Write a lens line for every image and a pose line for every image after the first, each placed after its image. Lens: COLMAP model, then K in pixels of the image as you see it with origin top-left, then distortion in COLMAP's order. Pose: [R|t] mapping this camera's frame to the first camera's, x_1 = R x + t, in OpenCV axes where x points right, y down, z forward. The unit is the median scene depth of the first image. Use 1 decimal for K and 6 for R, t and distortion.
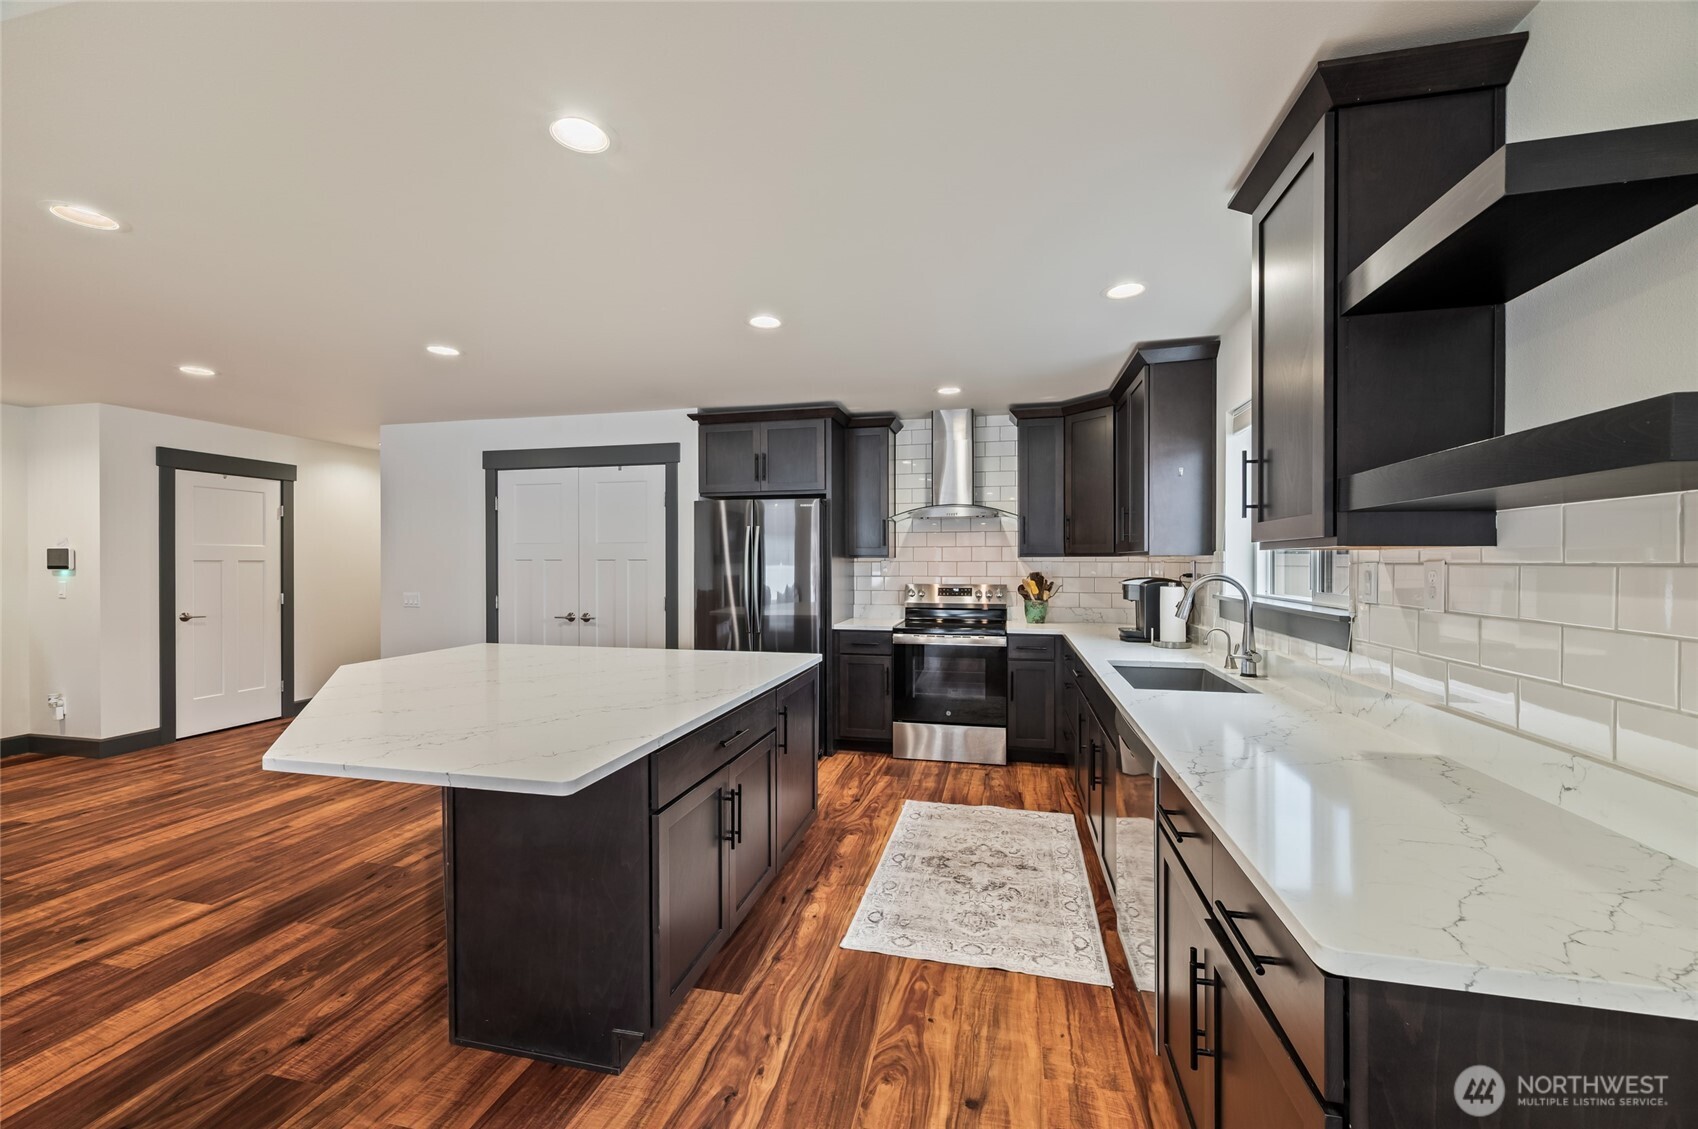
lens RADIAL K [[672.2, 0, 842.2], [0, 672.2, 551.2], [0, 0, 1]] dist [-0.002322, 0.001313]
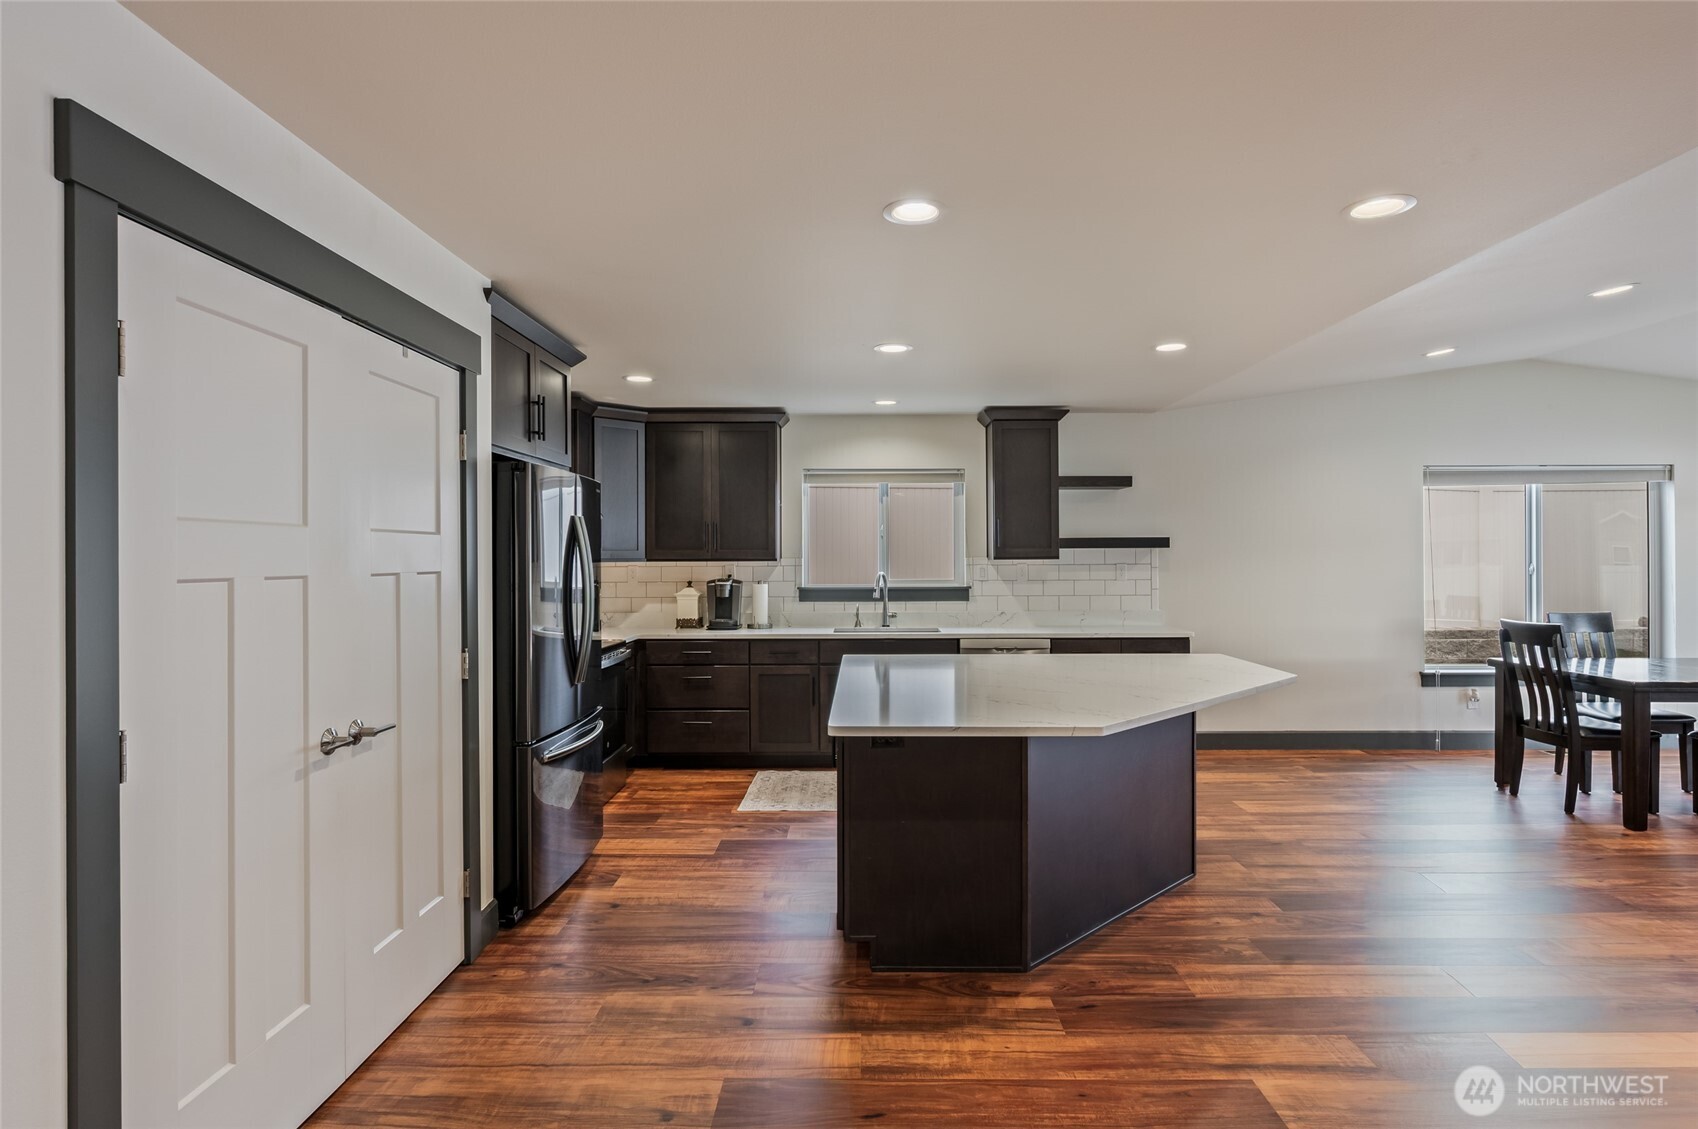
lens RADIAL K [[884.5, 0, 851.7], [0, 884.5, 557.7], [0, 0, 1]] dist [-0.000655, 0.000159]
pose [[-0.221121, 0.002098, 0.975244, -0.969492], [-0.012766, 0.999906, -0.005046, 0.001781], [-0.975163, -0.013566, -0.221073, 0.899380]]
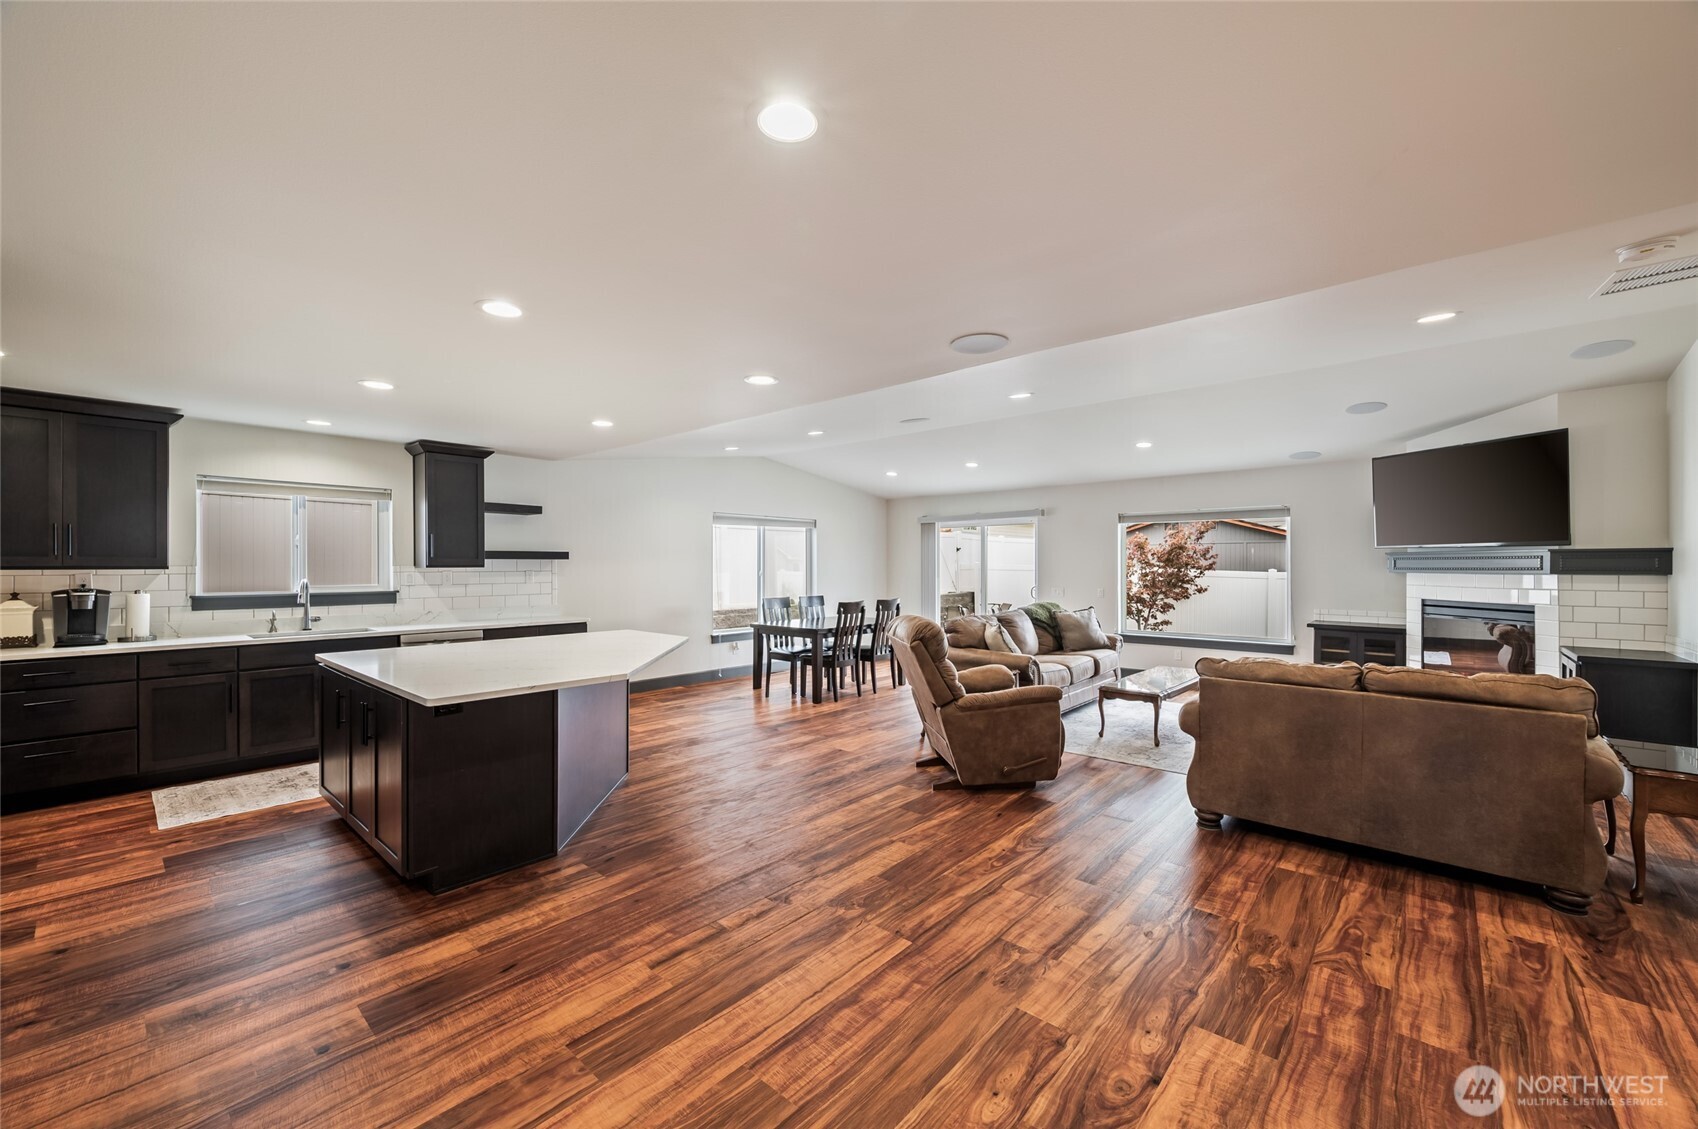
lens RADIAL K [[672.2, 0, 855.2], [0, 672.2, 568.2], [0, 0, 1]] dist [-0.002322, 0.001313]
pose [[-0.885444, 0.000114, 0.464746, -0.969112], [-0.005982, 0.999914, -0.011642, 0.005571], [-0.464708, -0.013089, -0.885367, 1.105639]]
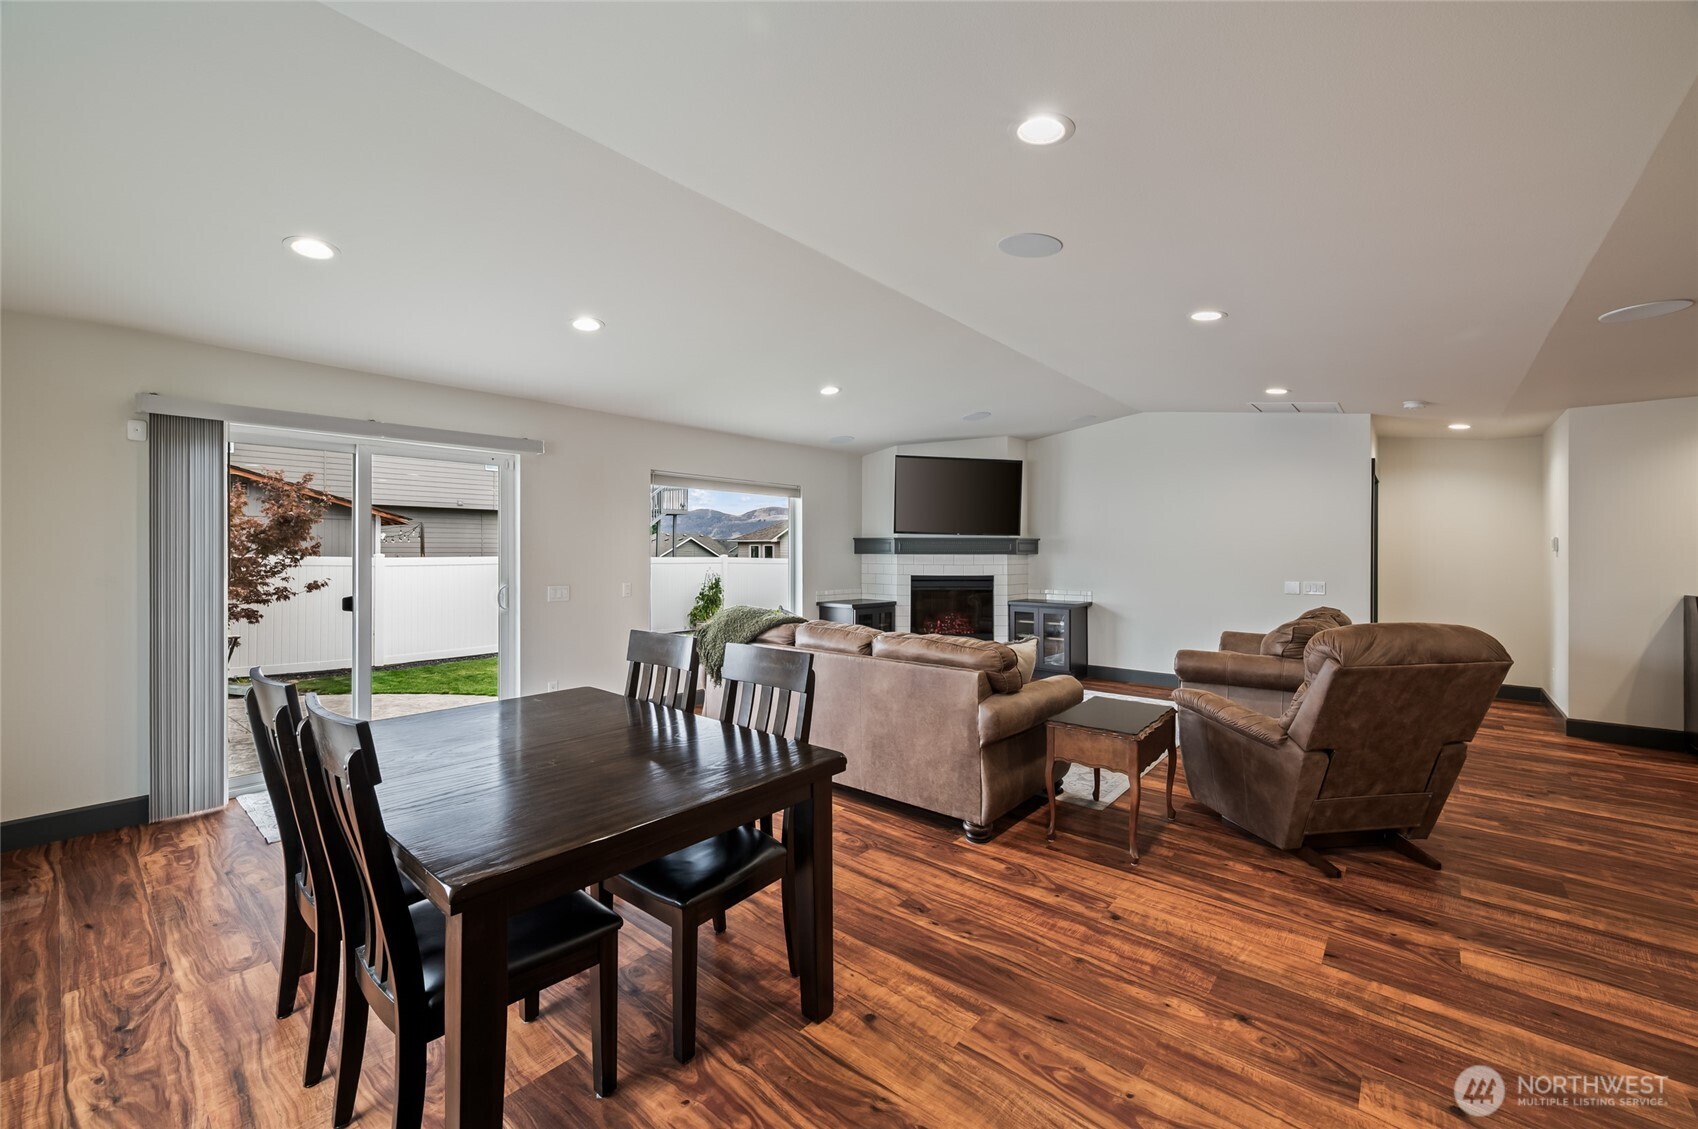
lens RADIAL K [[672.2, 0, 857.5], [0, 672.2, 555.0], [0, 0, 1]] dist [-0.002322, 0.001313]
pose [[-0.451562, 0.004334, -0.892229, 0.136162], [0.014939, 0.999885, -0.002703, -0.003526], [0.892115, -0.014550, -0.451575, 0.071867]]
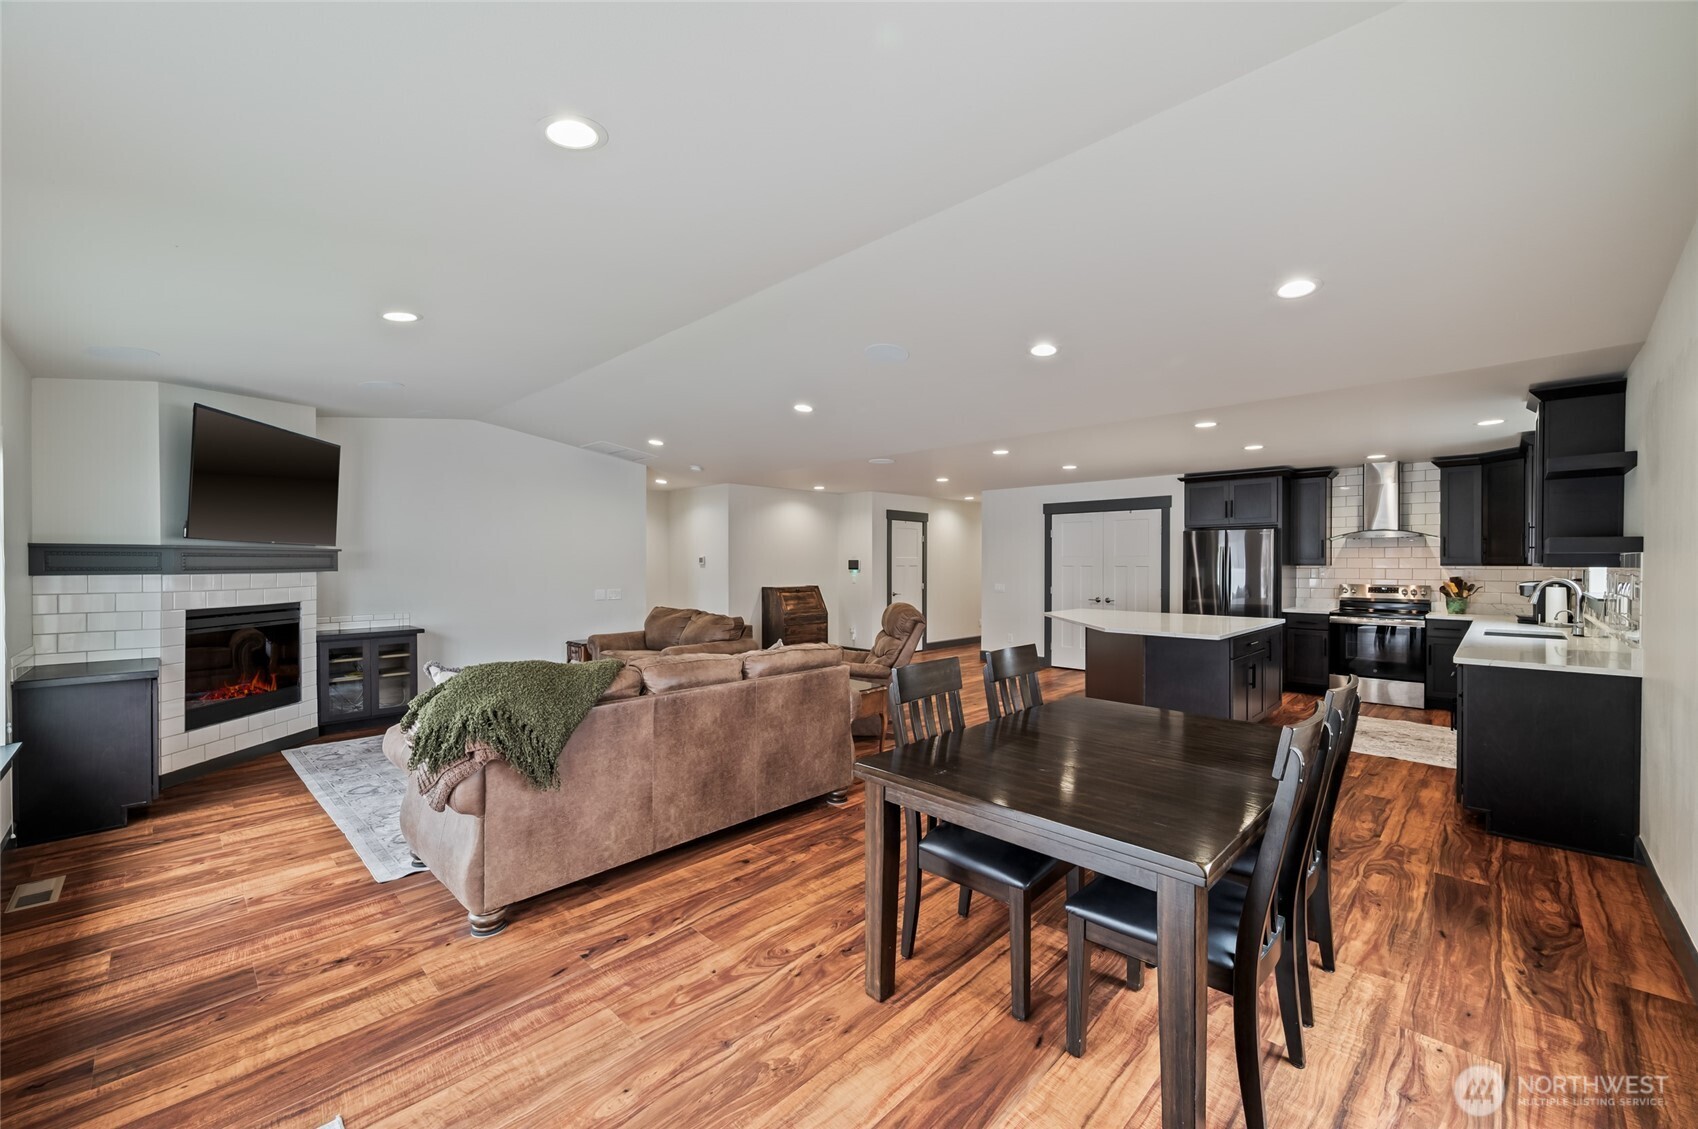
lens RADIAL K [[672.2, 0, 844.5], [0, 672.2, 565.7], [0, 0, 1]] dist [-0.002322, 0.001313]
pose [[0.857176, 0.004160, -0.515007, -0.082520], [0.007573, 0.999757, 0.020679, -0.030490], [0.514968, -0.021626, 0.856937, -0.852443]]
